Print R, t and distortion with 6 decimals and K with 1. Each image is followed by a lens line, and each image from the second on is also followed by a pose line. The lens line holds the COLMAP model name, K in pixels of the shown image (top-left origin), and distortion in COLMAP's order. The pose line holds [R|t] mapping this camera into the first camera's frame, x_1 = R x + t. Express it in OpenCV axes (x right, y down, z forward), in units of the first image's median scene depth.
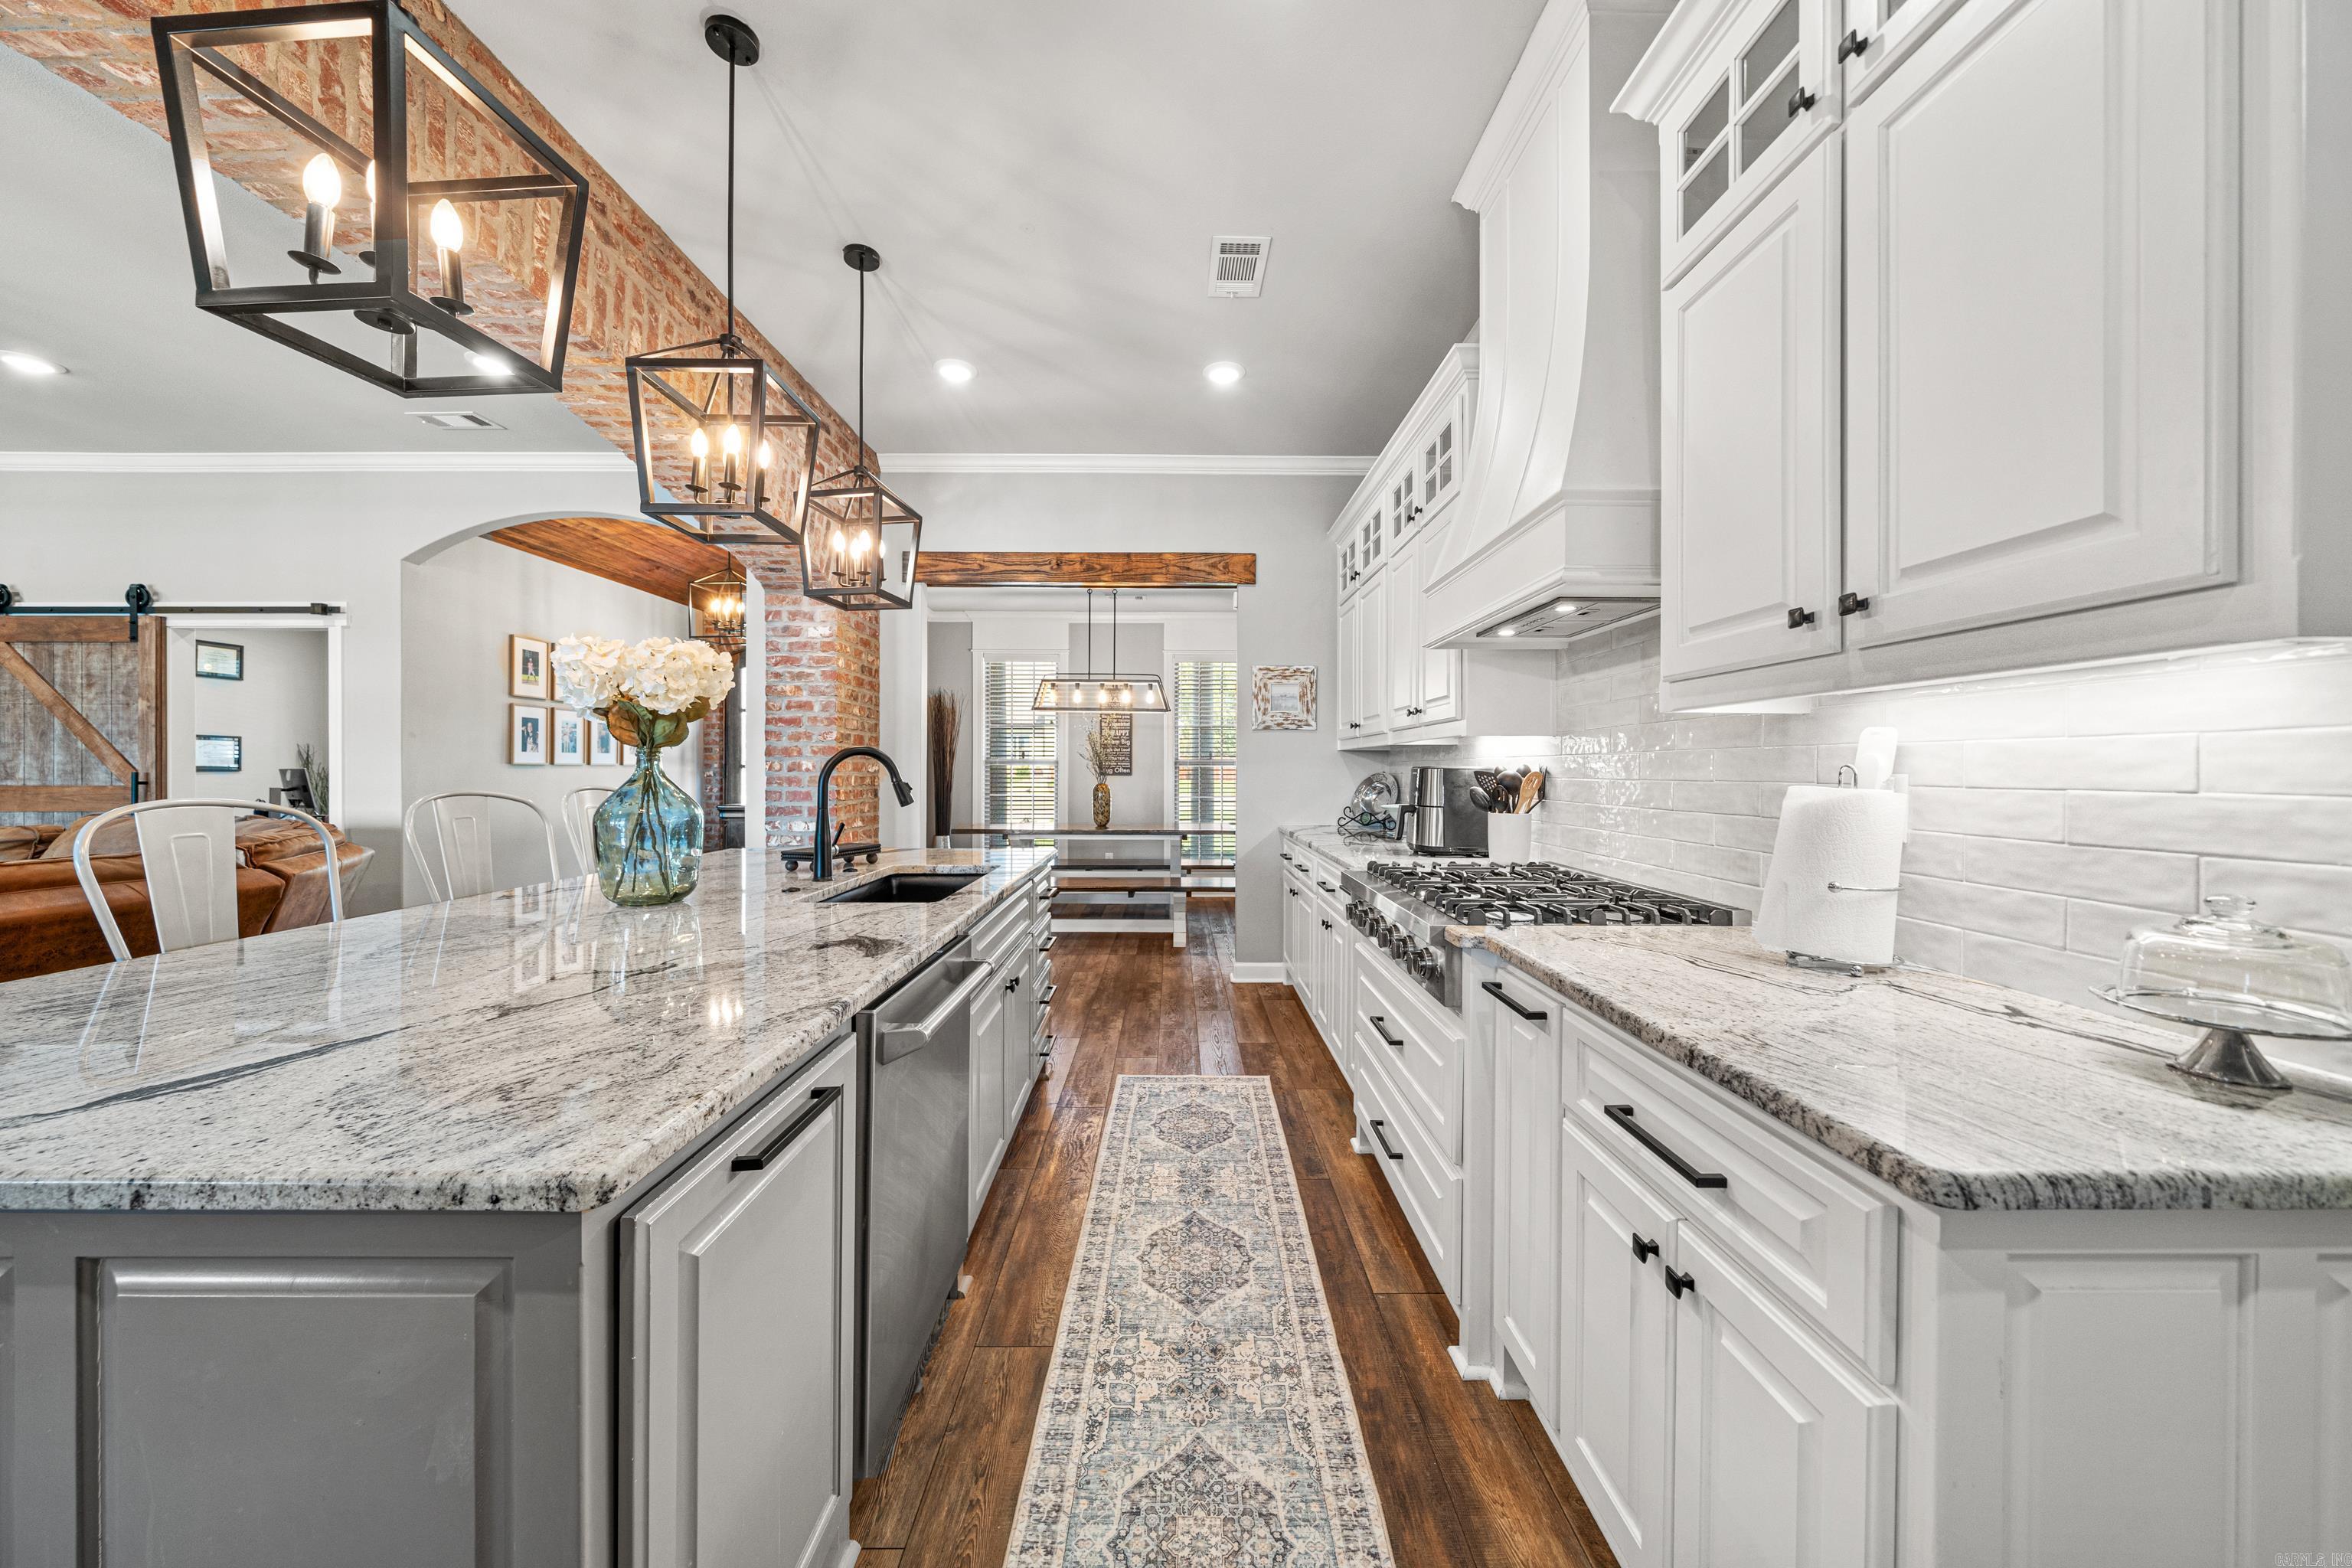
lens RADIAL K [[819.9, 0, 1190.8], [0, 819.9, 768.9], [0, 0, 1]] dist [-0.001303, 0.000097]
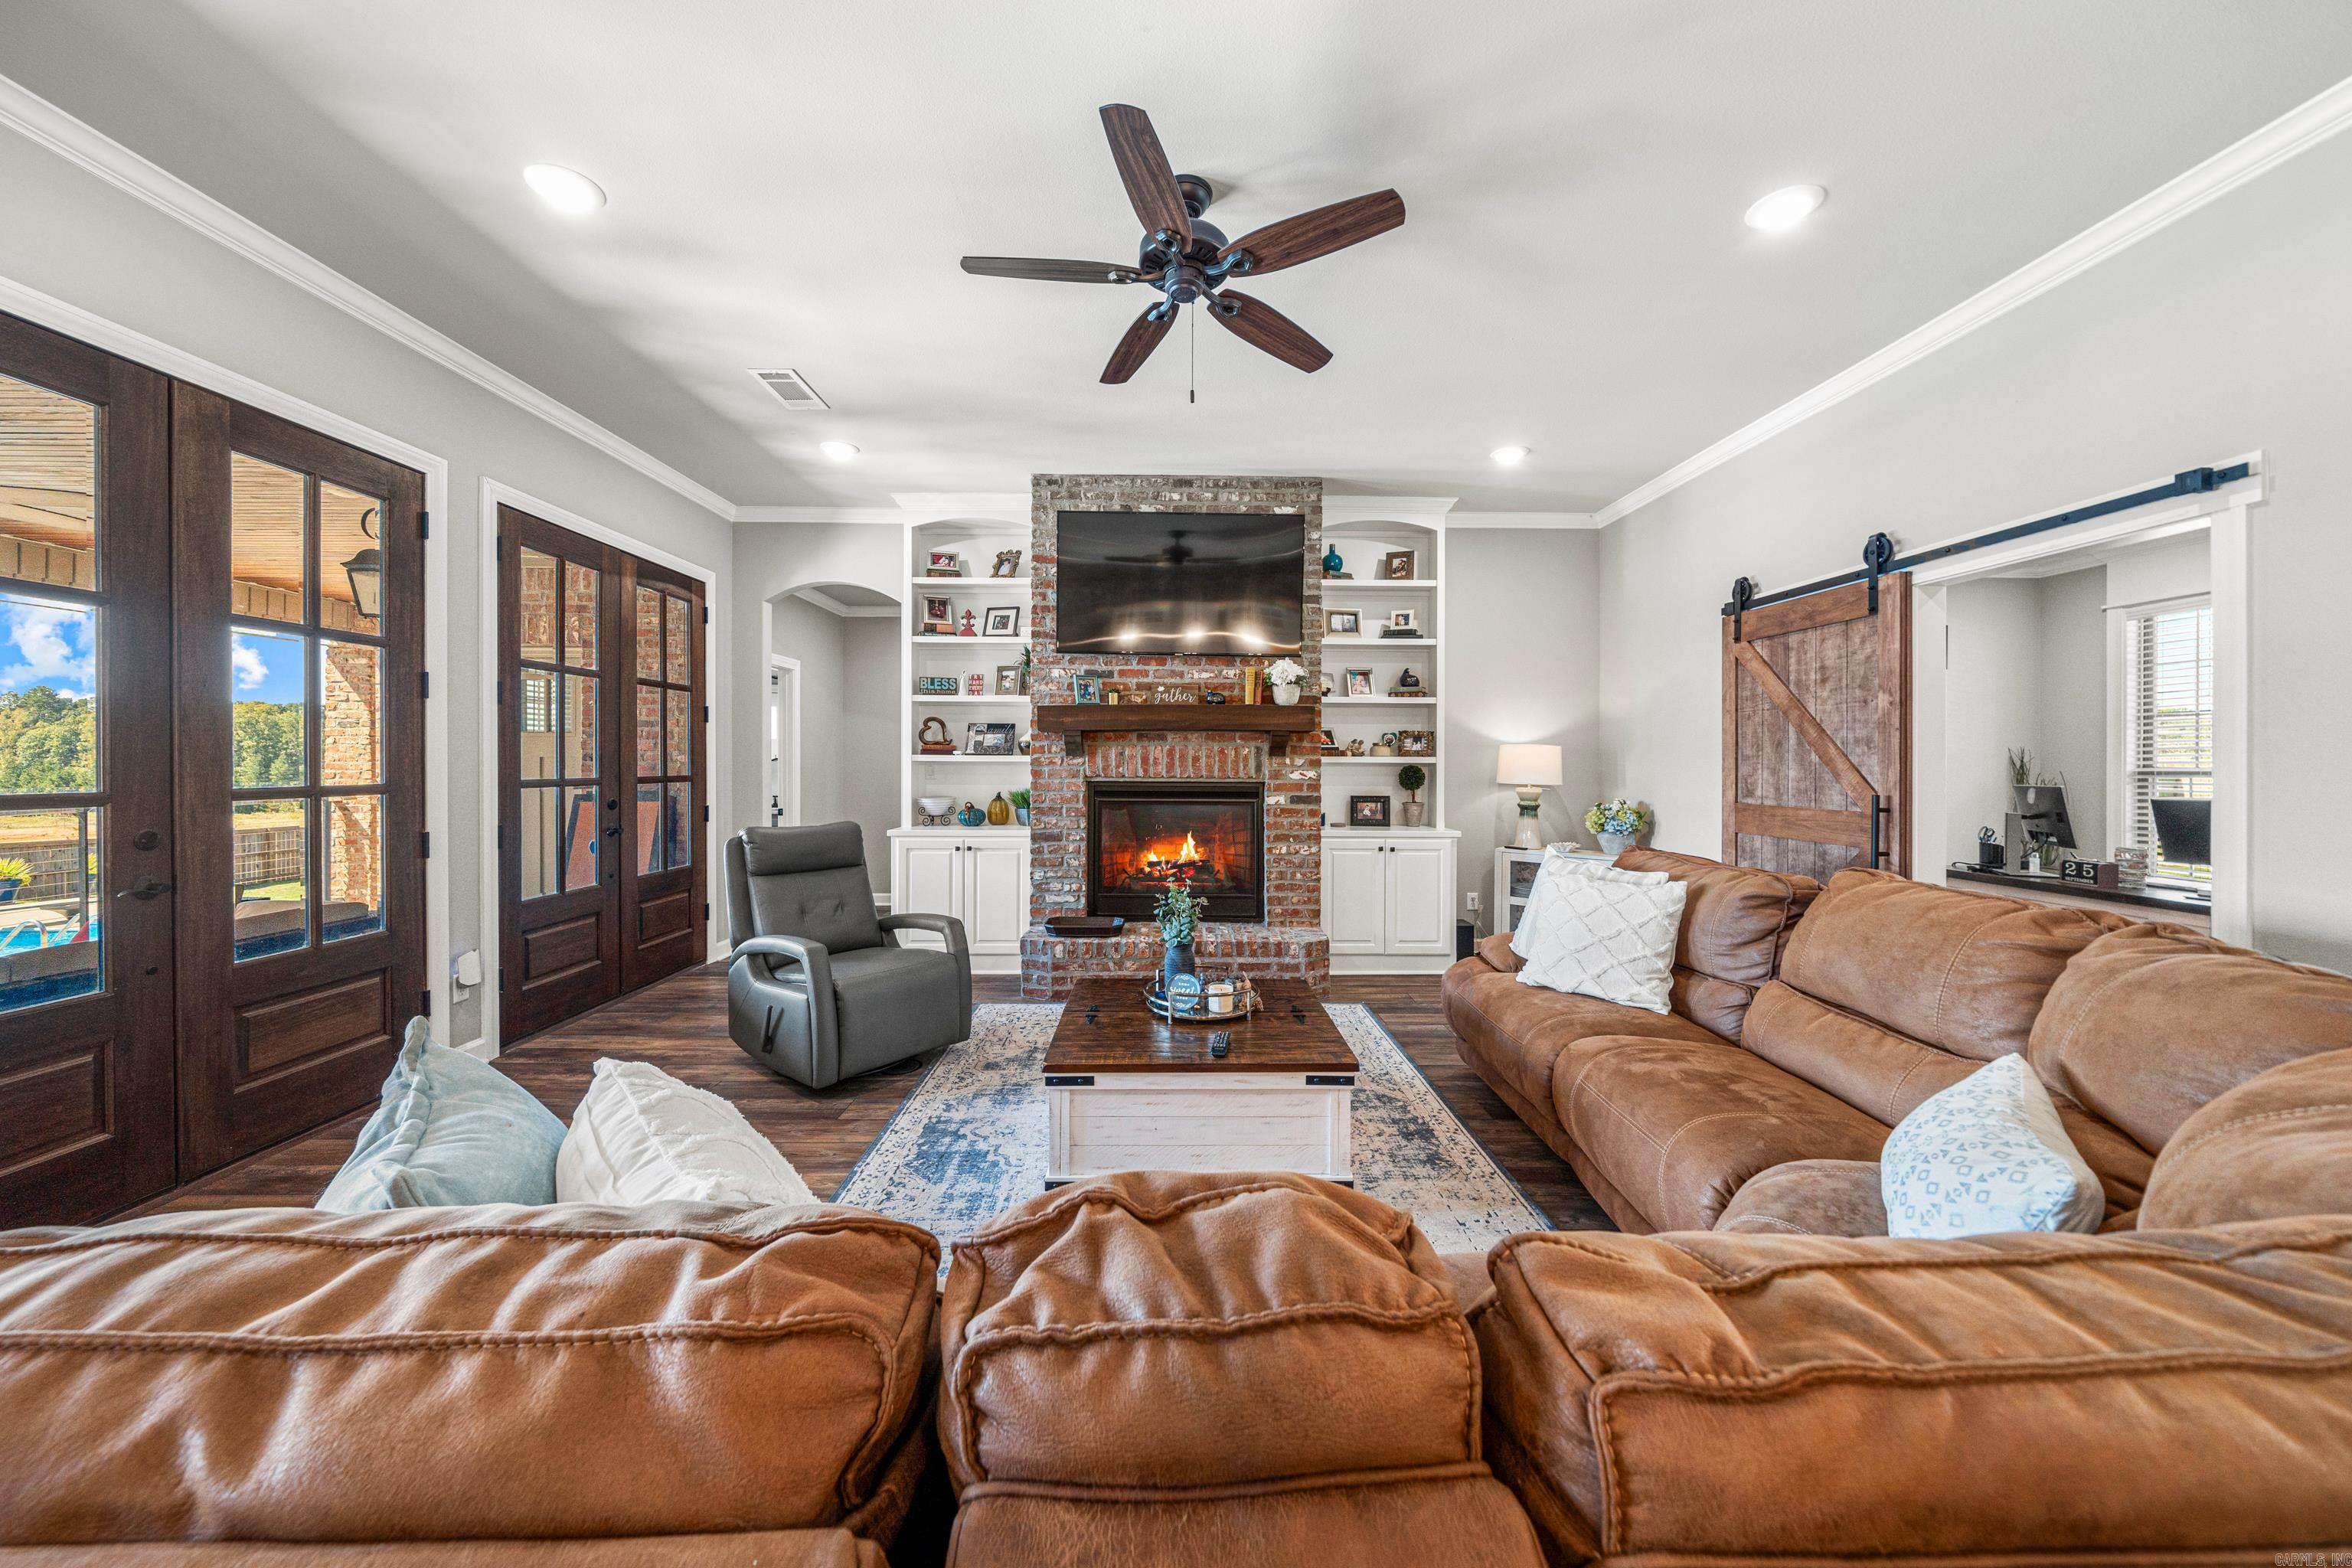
lens RADIAL K [[819.9, 0, 1173.1], [0, 819.9, 762.9], [0, 0, 1]] dist [-0.001303, 0.000097]
pose [[0.009439, -0.000327, -0.999955, -0.570556], [-0.004183, 0.999991, -0.000367, -0.020961], [0.999947, 0.004186, 0.009438, 0.372449]]
